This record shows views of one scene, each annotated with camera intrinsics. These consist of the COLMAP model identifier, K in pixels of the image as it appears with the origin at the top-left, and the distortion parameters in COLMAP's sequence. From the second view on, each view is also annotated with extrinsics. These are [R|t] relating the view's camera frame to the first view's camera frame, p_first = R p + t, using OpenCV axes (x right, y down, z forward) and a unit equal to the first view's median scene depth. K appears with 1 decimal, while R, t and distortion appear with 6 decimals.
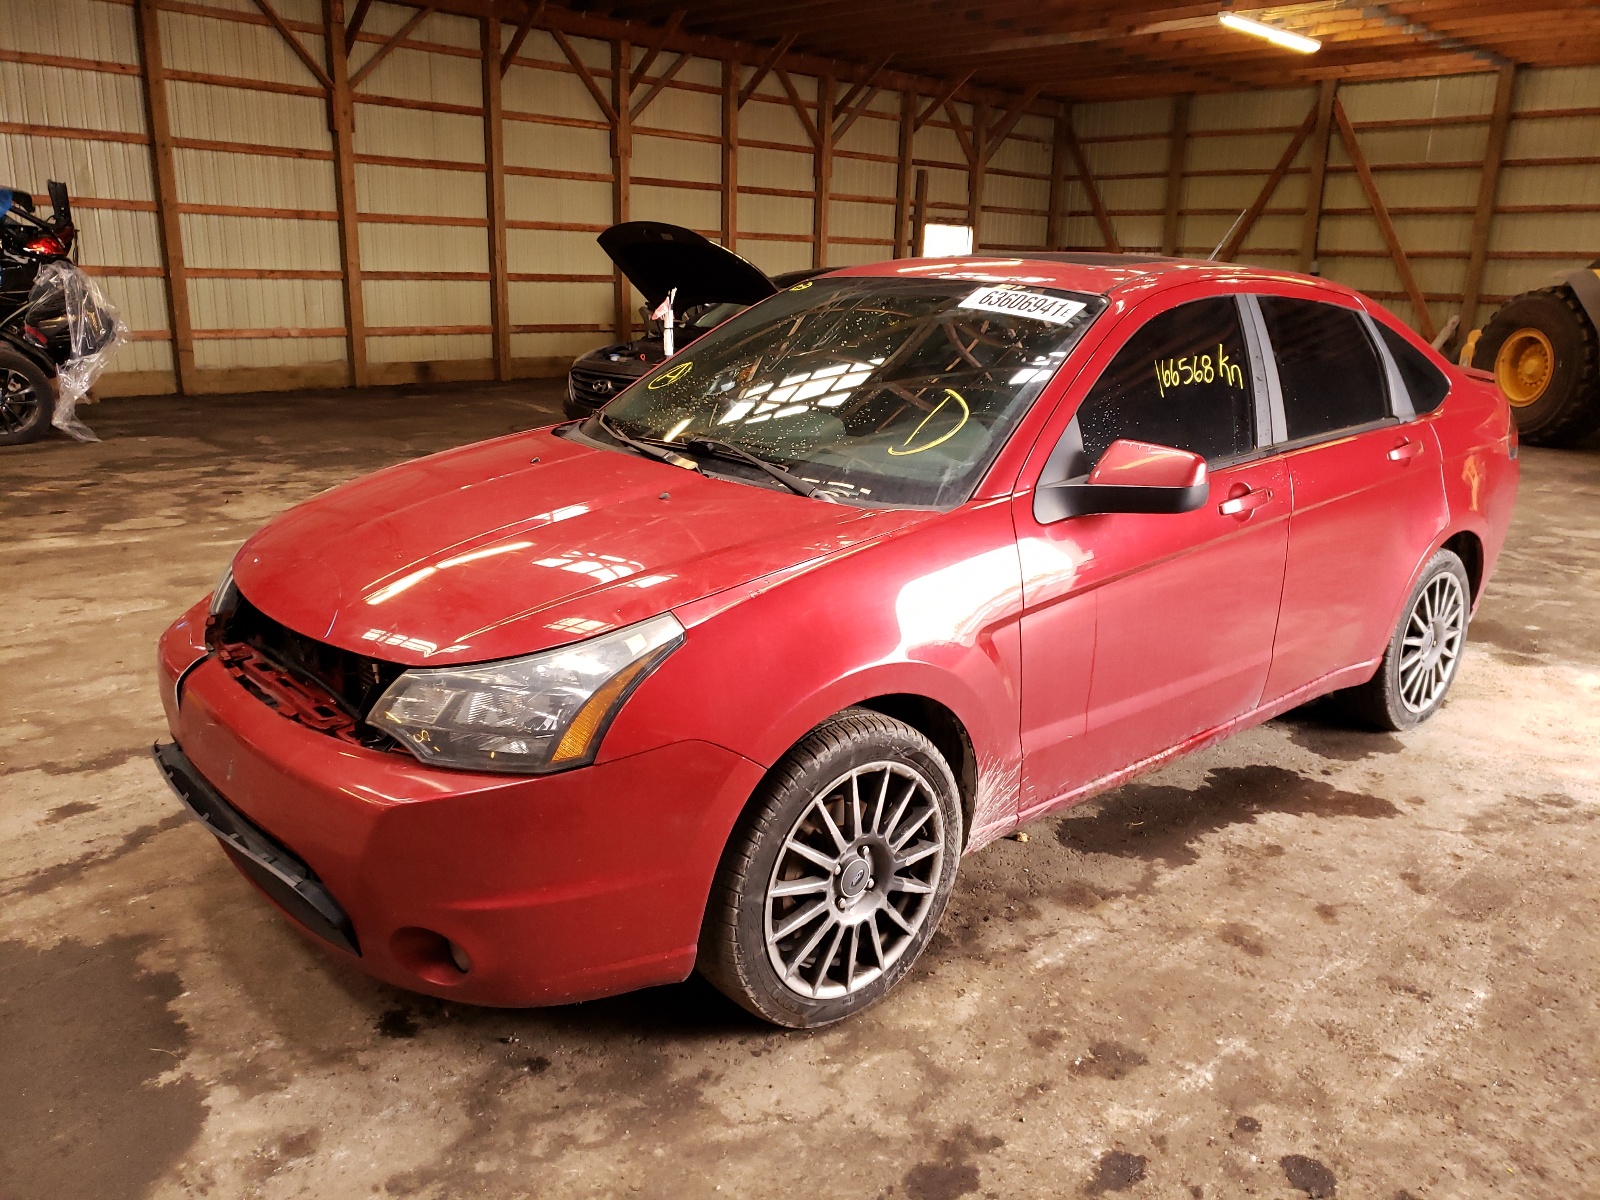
lens RADIAL K [[1252.9, 0, 800.0], [0, 1252.9, 600.0], [0, 0, 1]] dist [-0.005661, 0.039260]
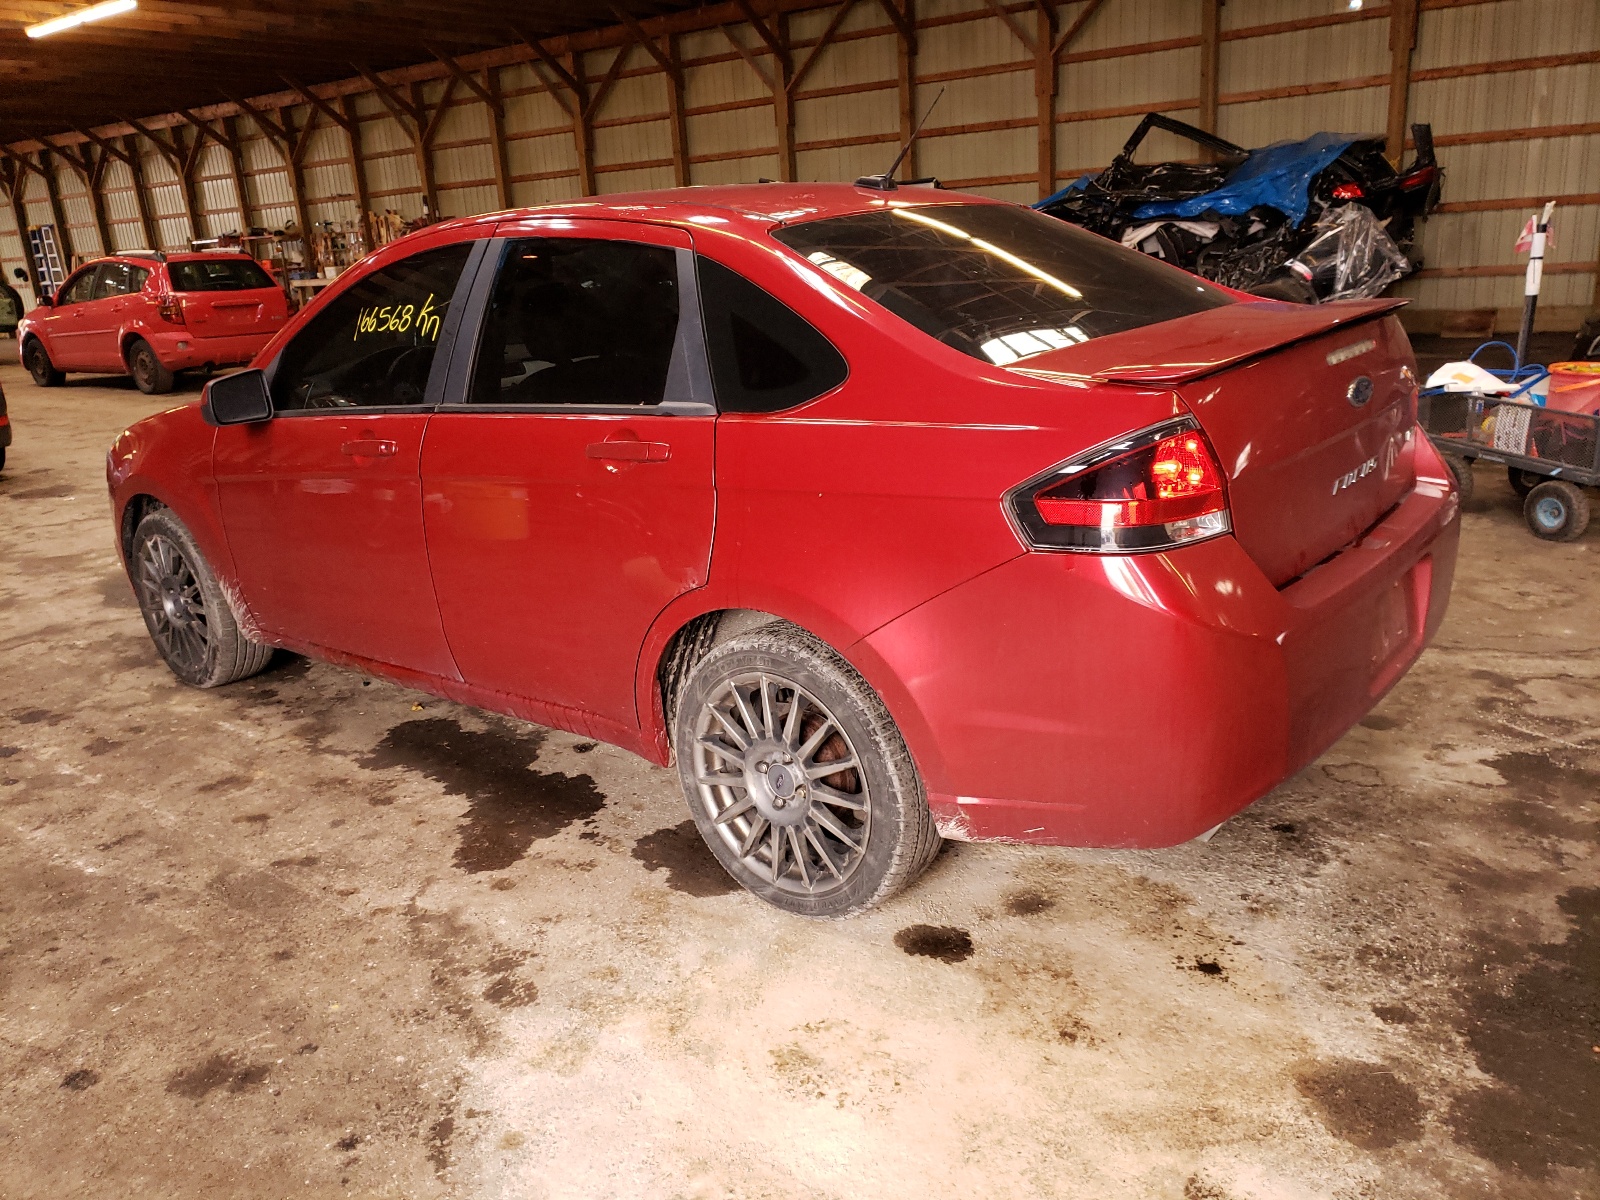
lens RADIAL K [[1252.9, 0, 800.0], [0, 1252.9, 600.0], [0, 0, 1]] dist [-0.005661, 0.039260]
pose [[0.152482, 0.246937, -0.956959, 1.454808], [-0.195805, 0.956637, 0.215654, -0.256010], [0.968715, 0.154494, 0.194222, 1.186627]]
